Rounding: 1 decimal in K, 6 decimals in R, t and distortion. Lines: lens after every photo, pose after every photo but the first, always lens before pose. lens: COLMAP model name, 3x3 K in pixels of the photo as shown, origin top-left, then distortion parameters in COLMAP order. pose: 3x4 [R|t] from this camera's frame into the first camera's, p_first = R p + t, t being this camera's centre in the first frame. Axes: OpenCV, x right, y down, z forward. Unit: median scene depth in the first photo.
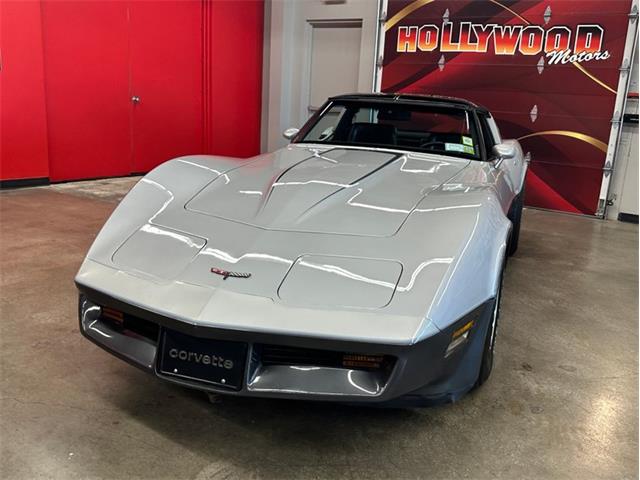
lens RADIAL K [[599.5, 0, 338.4], [0, 599.5, 257.6], [0, 0, 1]] dist [0.046577, 0.000000]
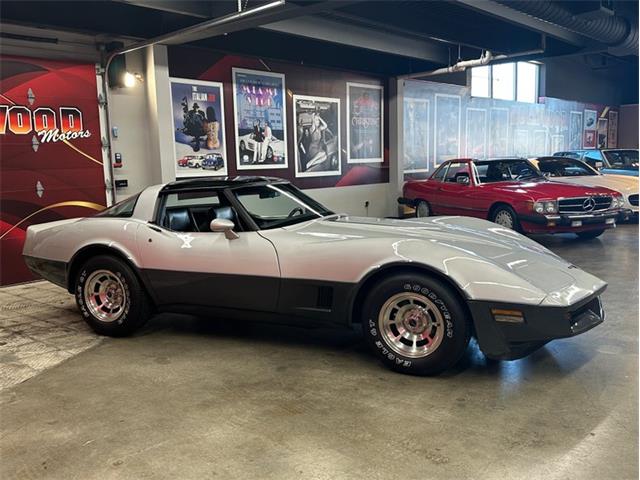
lens RADIAL K [[608.4, 0, 319.7], [0, 608.4, 246.1], [0, 0, 1]] dist [0.021014, 0.000000]
pose [[0.110583, -0.200888, 0.973353, -0.637184], [0.297669, 0.941096, 0.160413, -0.173177], [-0.948243, 0.271998, 0.163867, 0.413562]]
